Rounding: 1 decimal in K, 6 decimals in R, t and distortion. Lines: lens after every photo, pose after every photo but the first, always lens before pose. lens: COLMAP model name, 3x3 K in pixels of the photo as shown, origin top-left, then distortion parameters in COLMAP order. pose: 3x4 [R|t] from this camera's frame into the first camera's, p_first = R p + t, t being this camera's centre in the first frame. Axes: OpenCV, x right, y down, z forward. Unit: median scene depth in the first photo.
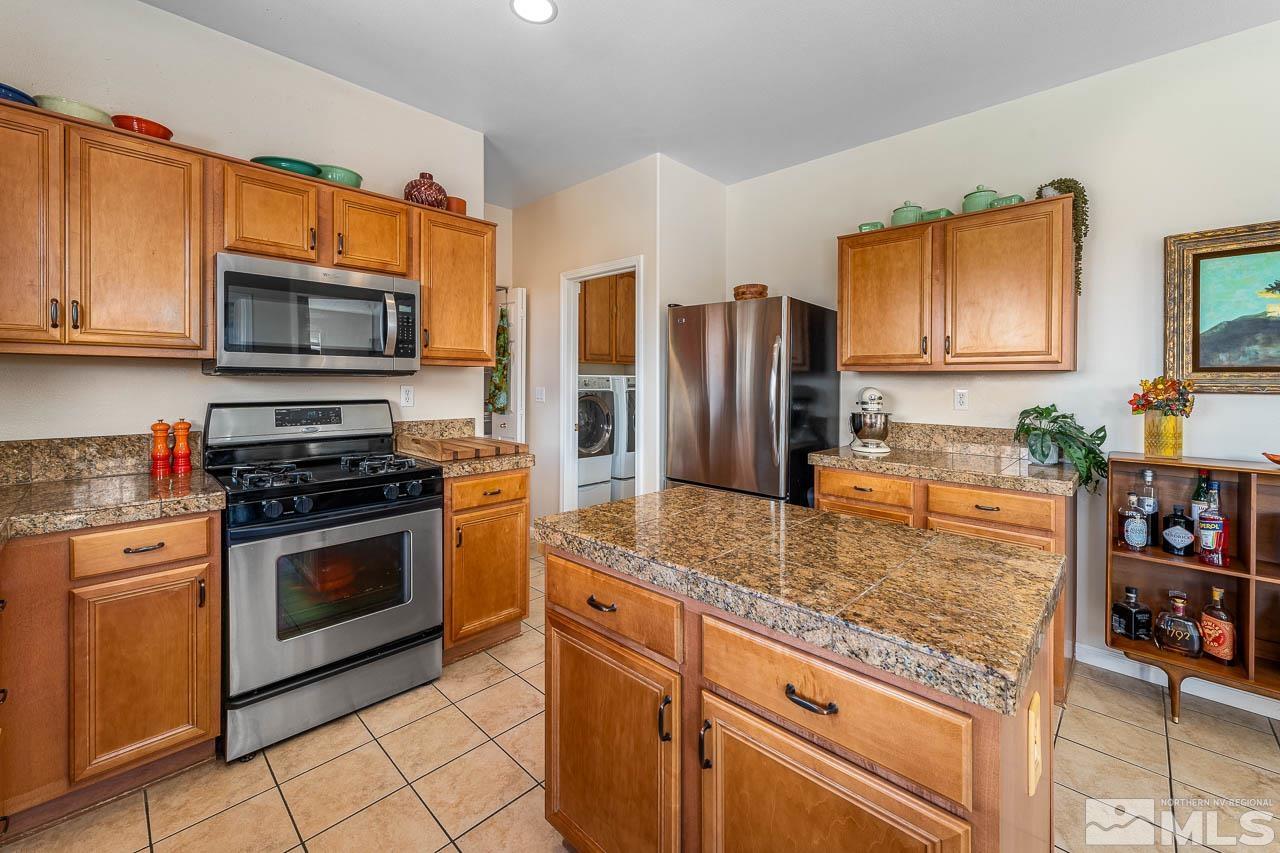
lens RADIAL K [[515.8, 0, 648.0], [0, 515.8, 382.6], [0, 0, 1]] dist [-0.000160, 0.000022]
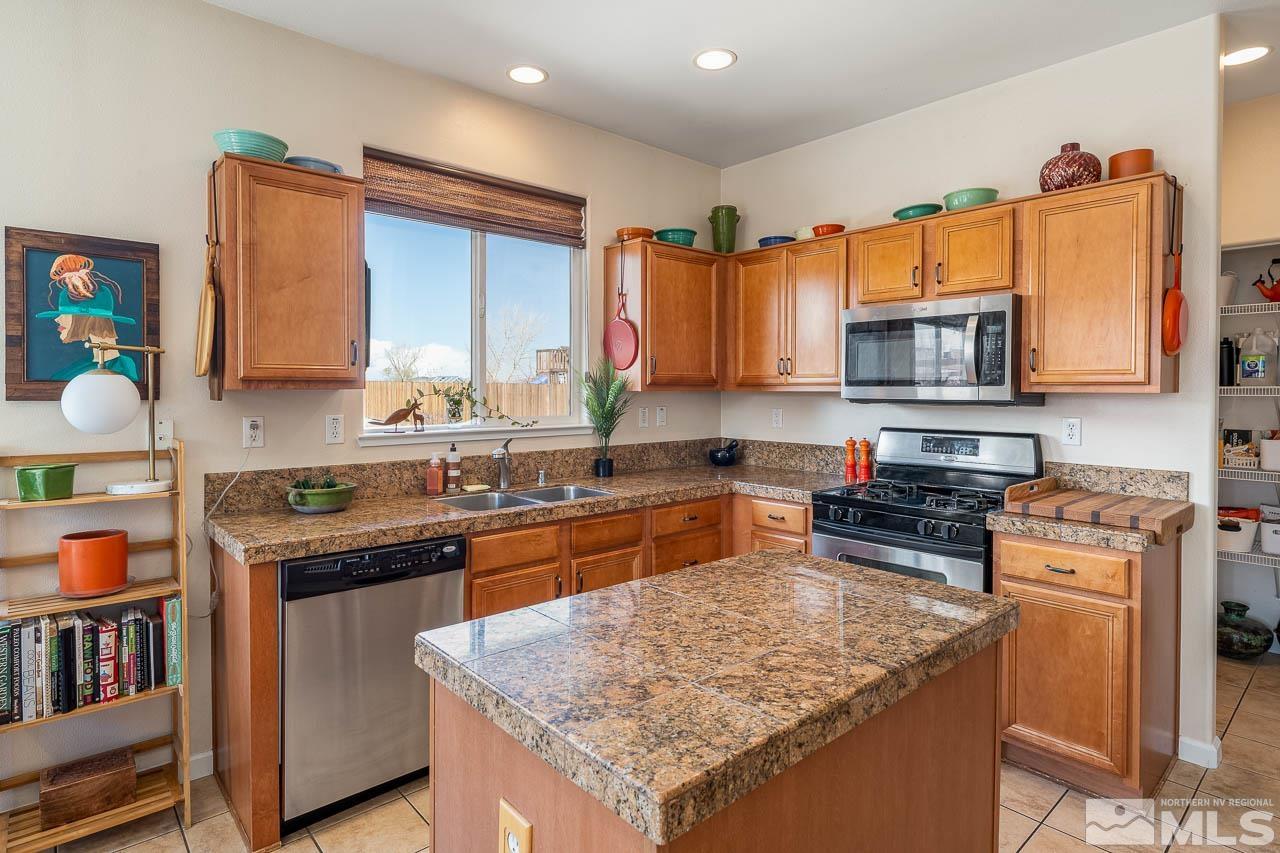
lens RADIAL K [[681.3, 0, 634.7], [0, 681.3, 400.9], [0, 0, 1]] dist [-0.002843, -0.001924]
pose [[-0.095682, 0.009183, -0.995370, 0.718440], [-0.006828, 0.999928, 0.009881, -0.029464], [0.995389, 0.007742, -0.095613, 0.505538]]
